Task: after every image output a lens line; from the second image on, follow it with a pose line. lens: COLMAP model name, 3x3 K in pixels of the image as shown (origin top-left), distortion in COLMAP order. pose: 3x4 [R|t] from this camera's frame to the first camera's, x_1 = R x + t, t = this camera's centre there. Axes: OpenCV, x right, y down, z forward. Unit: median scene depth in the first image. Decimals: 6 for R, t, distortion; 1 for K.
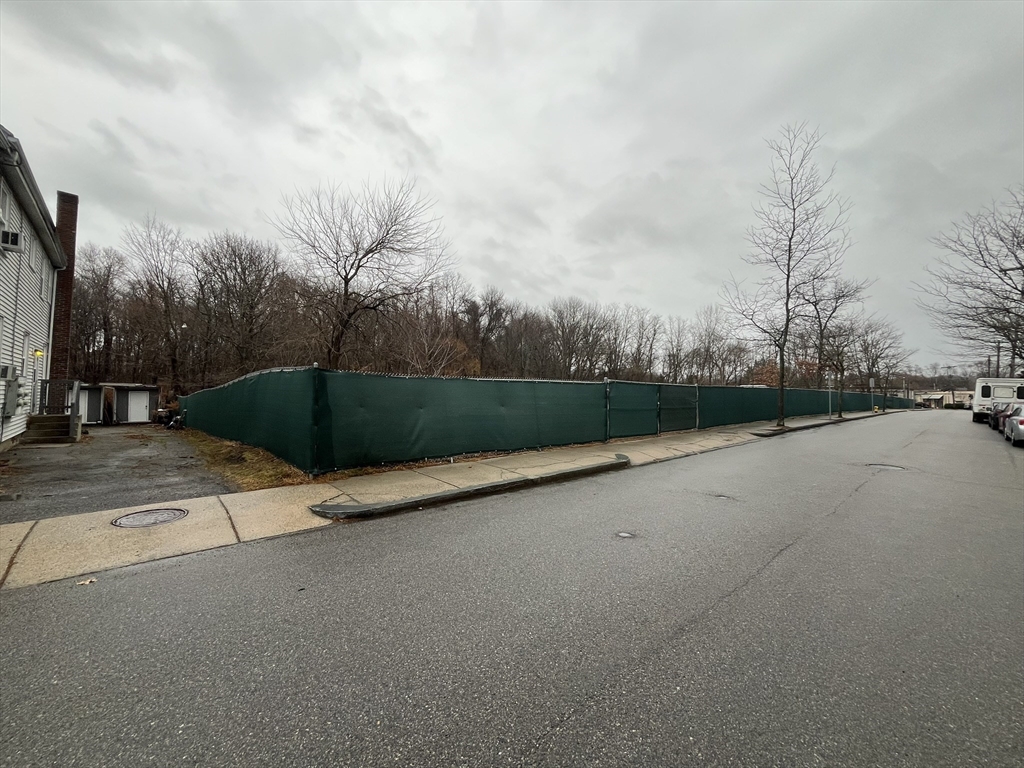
lens RADIAL K [[415.2, 0, 513.4], [0, 415.2, 378.8], [0, 0, 1]] dist [-0.001134, -0.000395]
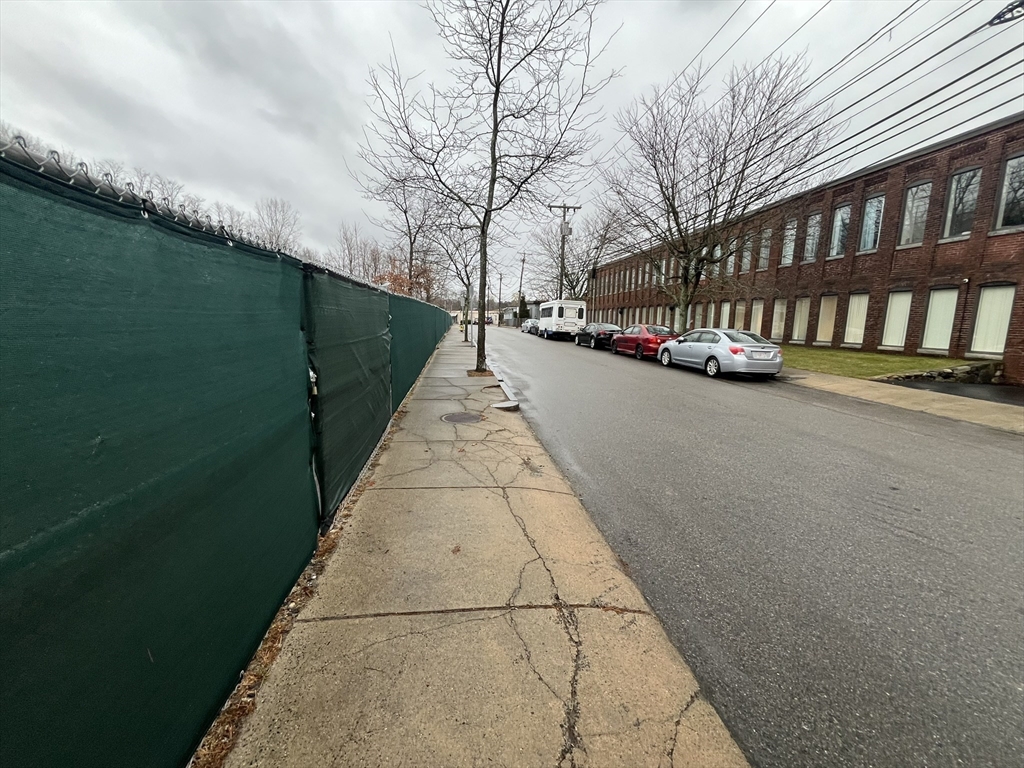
lens RADIAL K [[415.2, 0, 513.4], [0, 415.2, 378.8], [0, 0, 1]] dist [-0.001134, -0.000395]
pose [[0.567698, -0.126944, 0.813391, 0.037900], [-0.035312, 0.983375, 0.178119, 0.003321], [-0.822479, -0.129840, 0.553777, 0.120994]]
